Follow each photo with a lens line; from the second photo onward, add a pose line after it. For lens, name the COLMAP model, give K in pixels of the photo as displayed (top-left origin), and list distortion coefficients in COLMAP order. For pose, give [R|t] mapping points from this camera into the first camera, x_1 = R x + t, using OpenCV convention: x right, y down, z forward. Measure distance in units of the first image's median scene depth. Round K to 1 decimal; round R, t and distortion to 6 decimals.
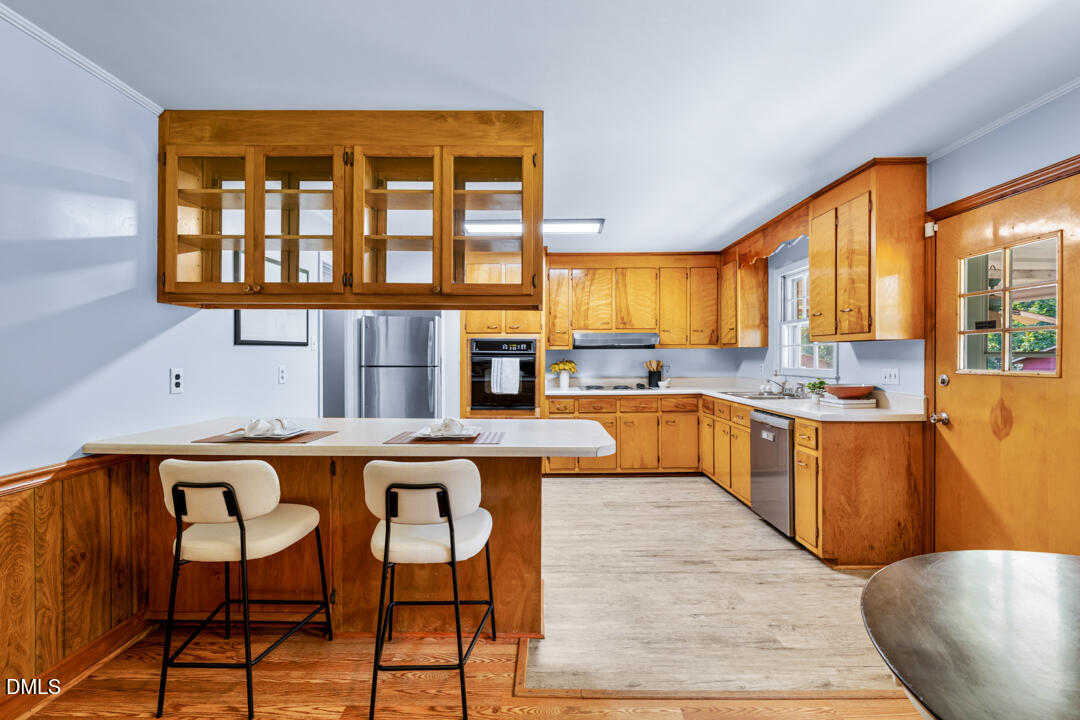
lens RADIAL K [[485.6, 0, 543.8], [0, 485.6, 358.3], [0, 0, 1]] dist [0.001081, -0.000120]
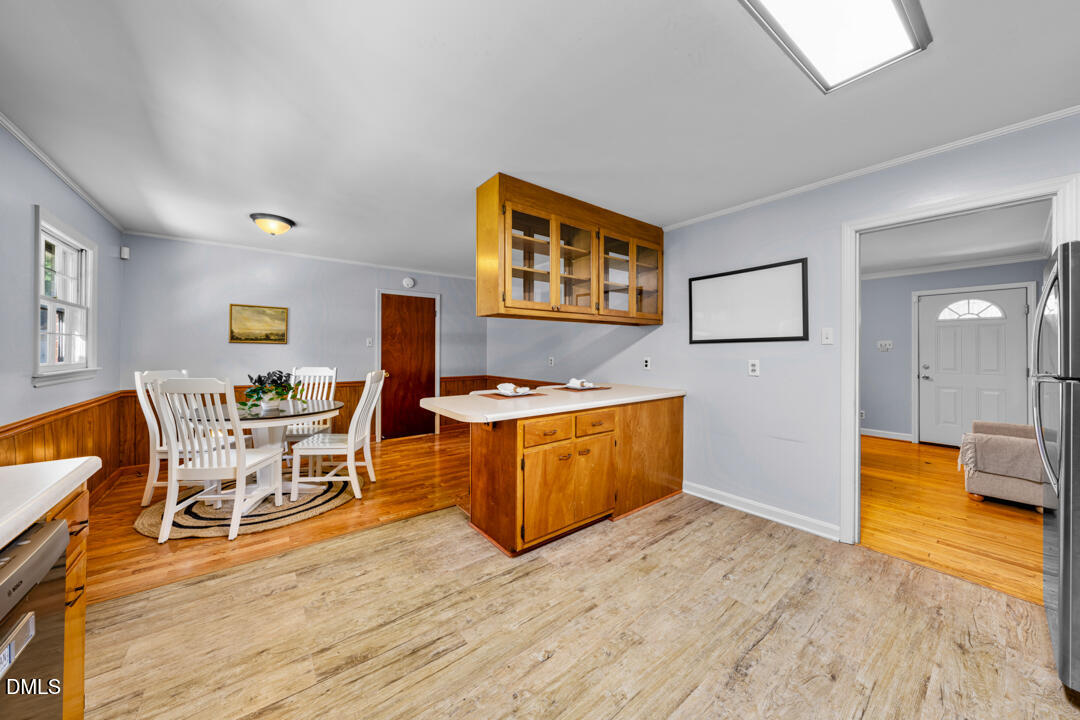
lens RADIAL K [[372.5, 0, 541.3], [0, 372.5, 351.3], [0, 0, 1]] dist [0.000764, 0.000011]
pose [[-0.787662, 0.000116, -0.616107, 0.411917], [-0.002763, 0.999989, 0.003720, -0.006106], [0.616101, 0.004633, -0.787653, 1.531463]]
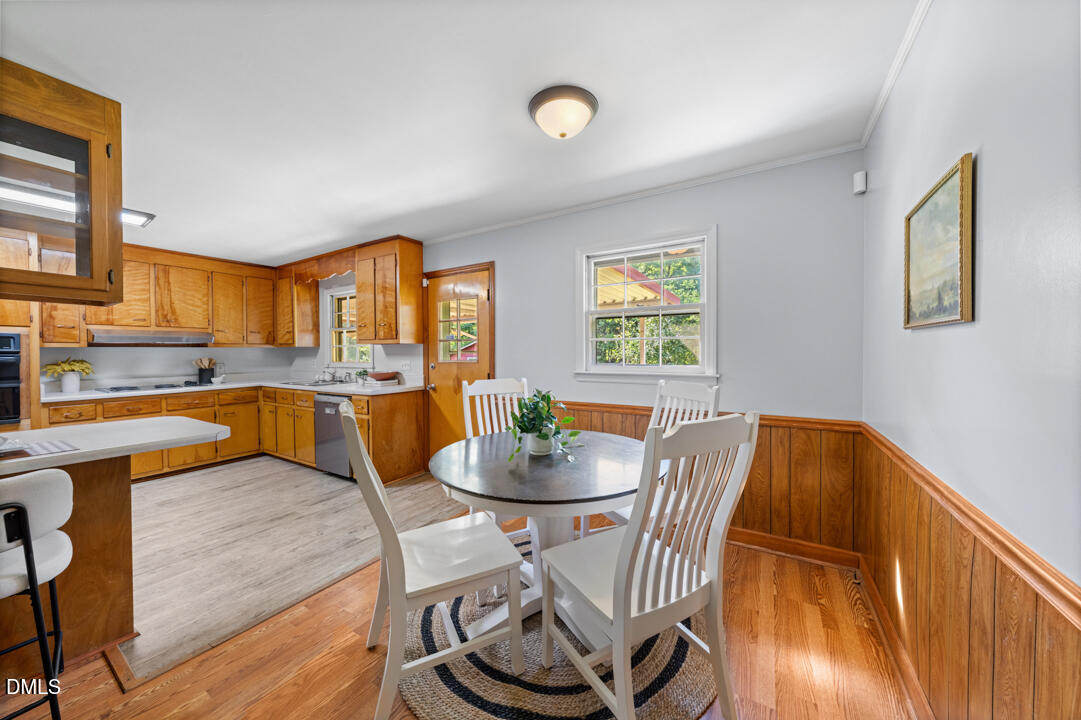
lens RADIAL K [[376.3, 0, 539.1], [0, 376.3, 357.4], [0, 0, 1]] dist [-0.000994, -0.000046]
pose [[0.525807, -0.013683, 0.850494, -0.157170], [0.008765, 0.999905, 0.010668, -0.000197], [-0.850559, 0.001845, 0.525877, -0.083670]]
